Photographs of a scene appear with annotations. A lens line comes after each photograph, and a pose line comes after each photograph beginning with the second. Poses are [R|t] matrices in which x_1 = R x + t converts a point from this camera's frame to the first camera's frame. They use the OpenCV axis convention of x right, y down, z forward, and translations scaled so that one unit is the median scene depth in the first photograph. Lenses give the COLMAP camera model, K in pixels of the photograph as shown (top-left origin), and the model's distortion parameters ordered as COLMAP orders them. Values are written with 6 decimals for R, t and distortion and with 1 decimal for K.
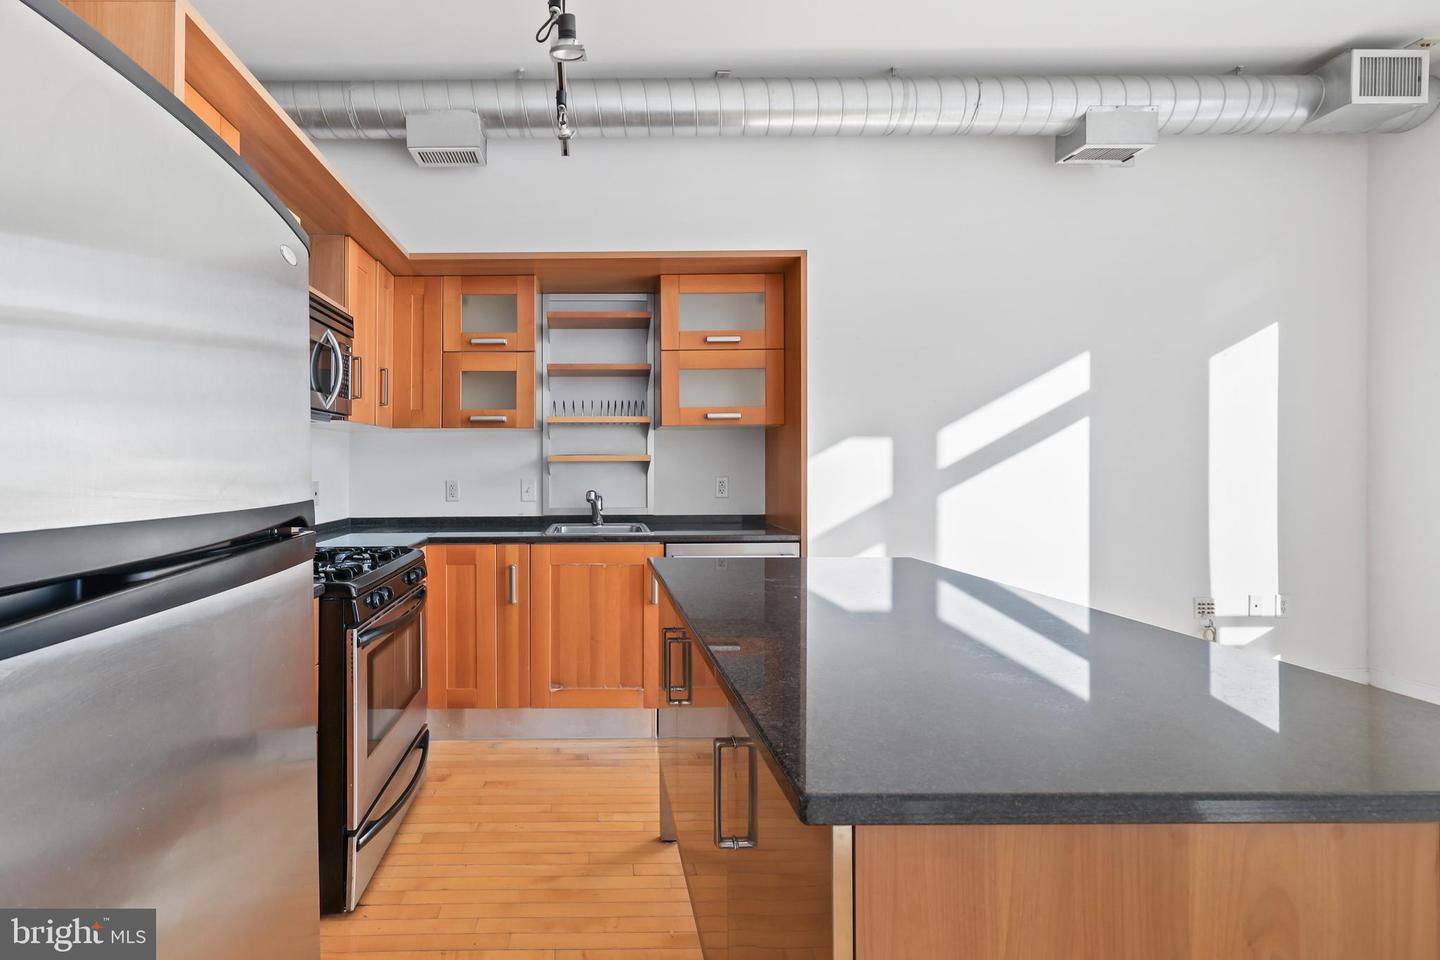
lens RADIAL K [[596.1, 0, 647.1], [0, 596.1, 463.6], [0, 0, 1]] dist [0.001778, -0.000392]
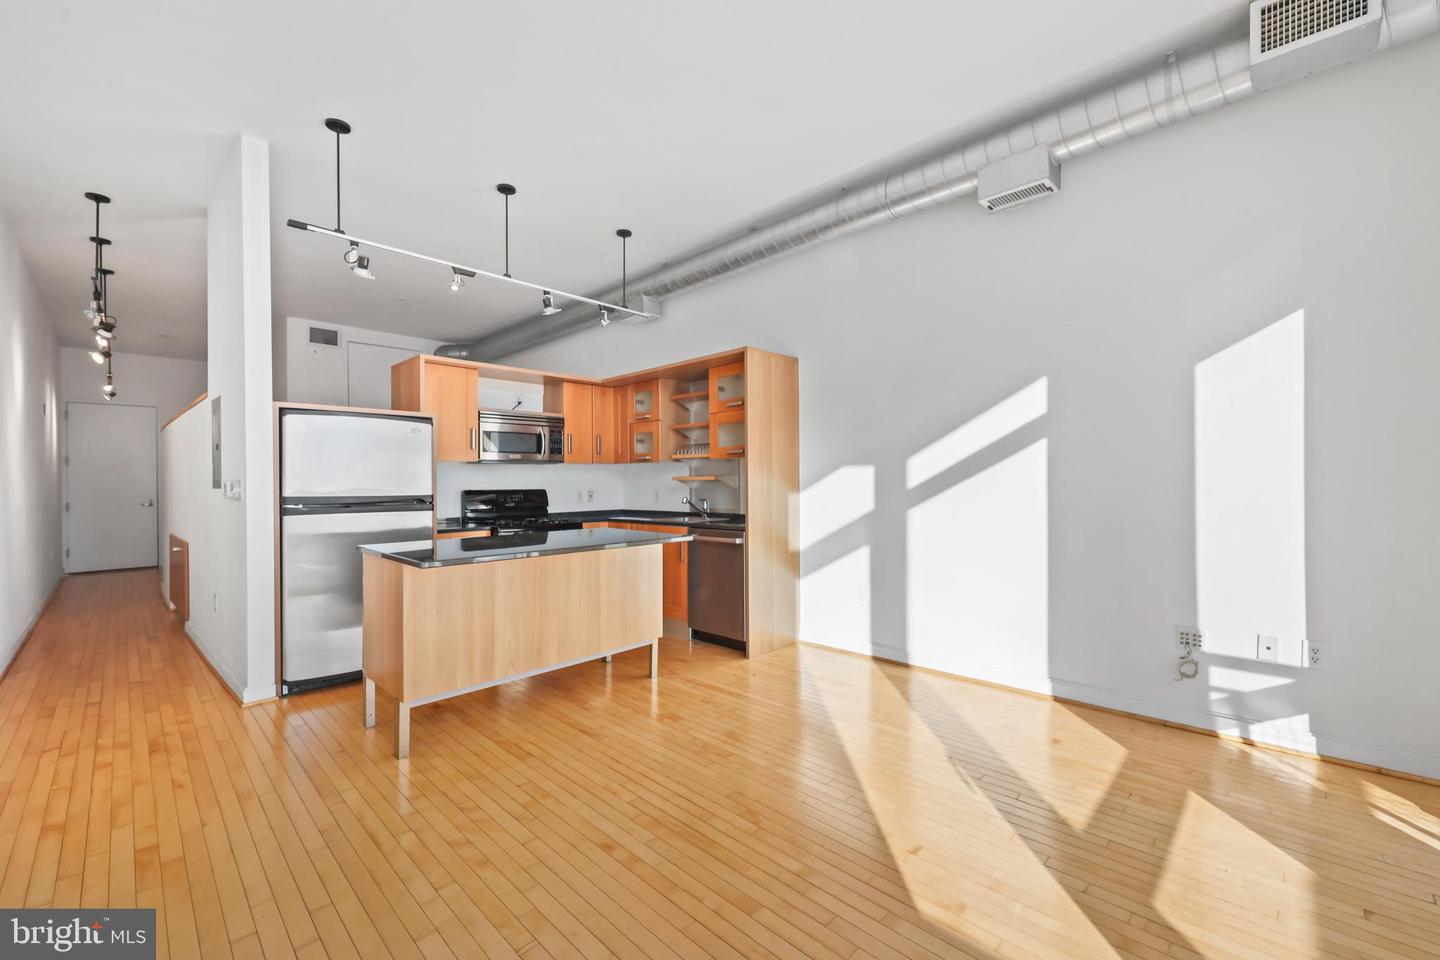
lens RADIAL K [[596.1, 0, 734.3], [0, 596.1, 477.4], [0, 0, 1]] dist [0.001778, -0.000392]
pose [[0.720894, -0.003892, -0.693035, 1.221405], [0.005930, 0.999982, 0.000553, -0.012084], [0.693020, -0.004508, 0.720904, -0.159084]]
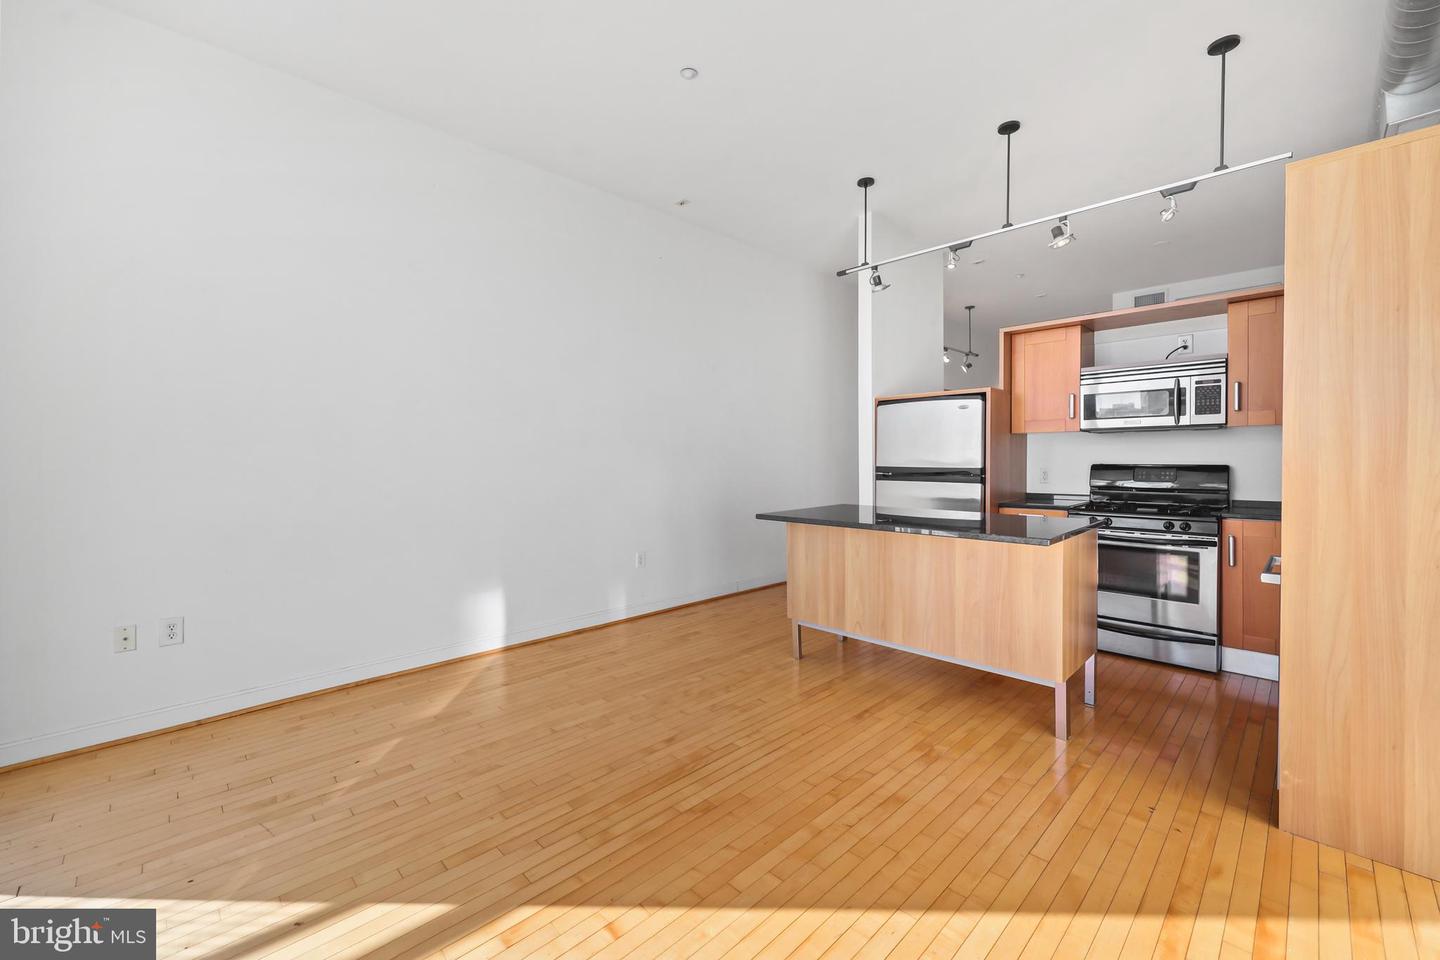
lens RADIAL K [[596.1, 0, 706.8], [0, 596.1, 464.4], [0, 0, 1]] dist [0.001778, -0.000392]
pose [[-0.740052, 0.014267, -0.672399, 1.183772], [0.009610, 0.999897, 0.010639, -0.003963], [0.672481, 0.001411, -0.740113, 0.983382]]
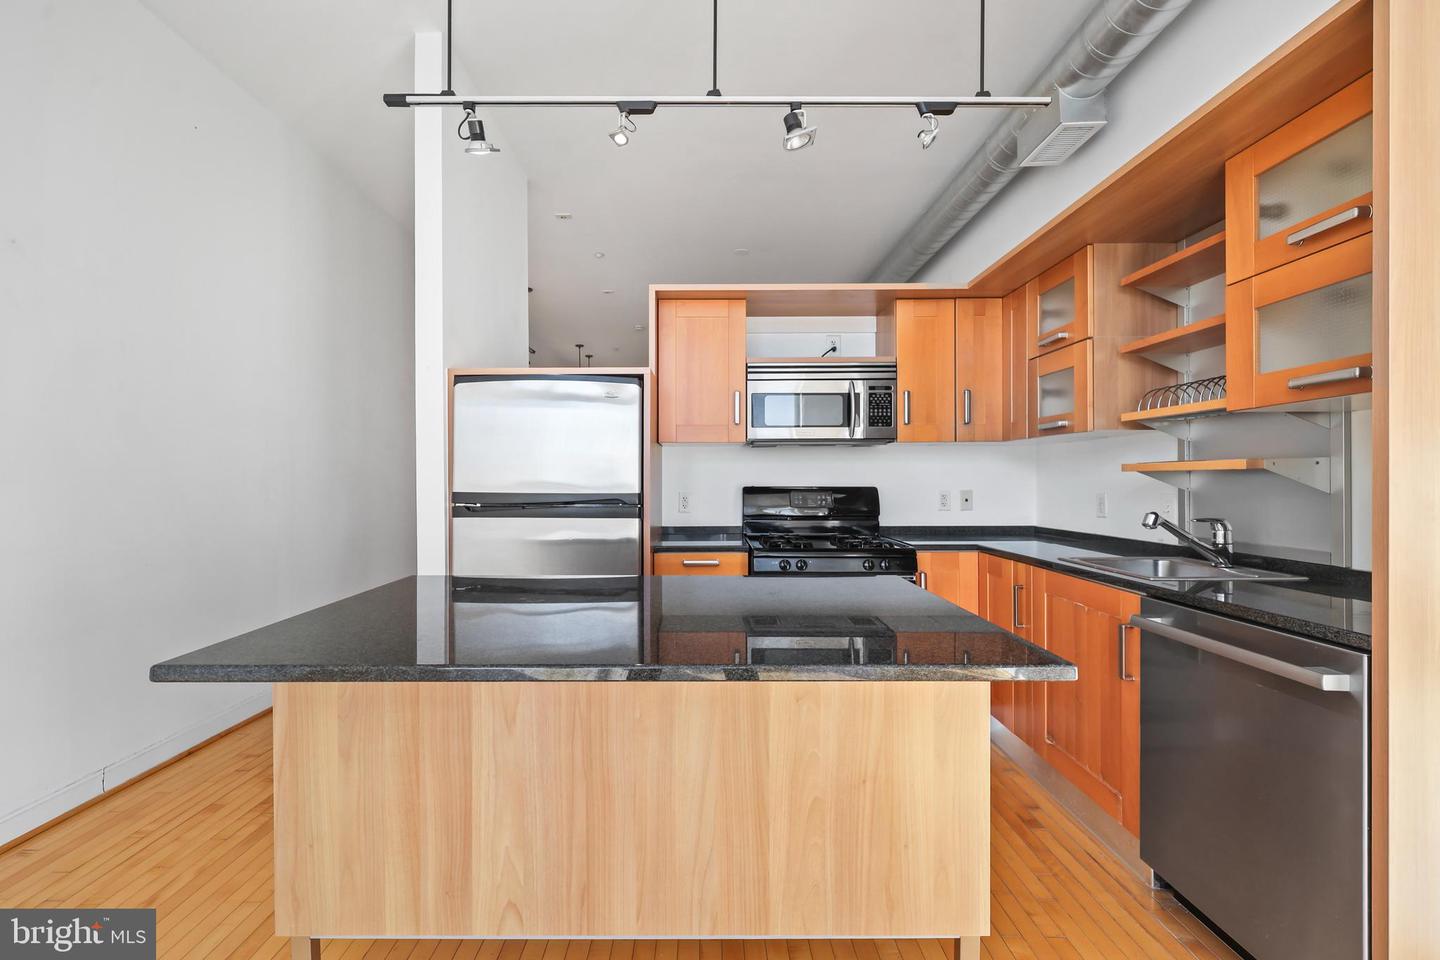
lens RADIAL K [[596.1, 0, 701.5], [0, 596.1, 482.3], [0, 0, 1]] dist [0.001778, -0.000392]
pose [[-0.023289, 0.009267, -0.999686, 0.631514], [0.004526, 0.999948, 0.009164, 0.001344], [0.999719, -0.004311, -0.023330, 0.480104]]
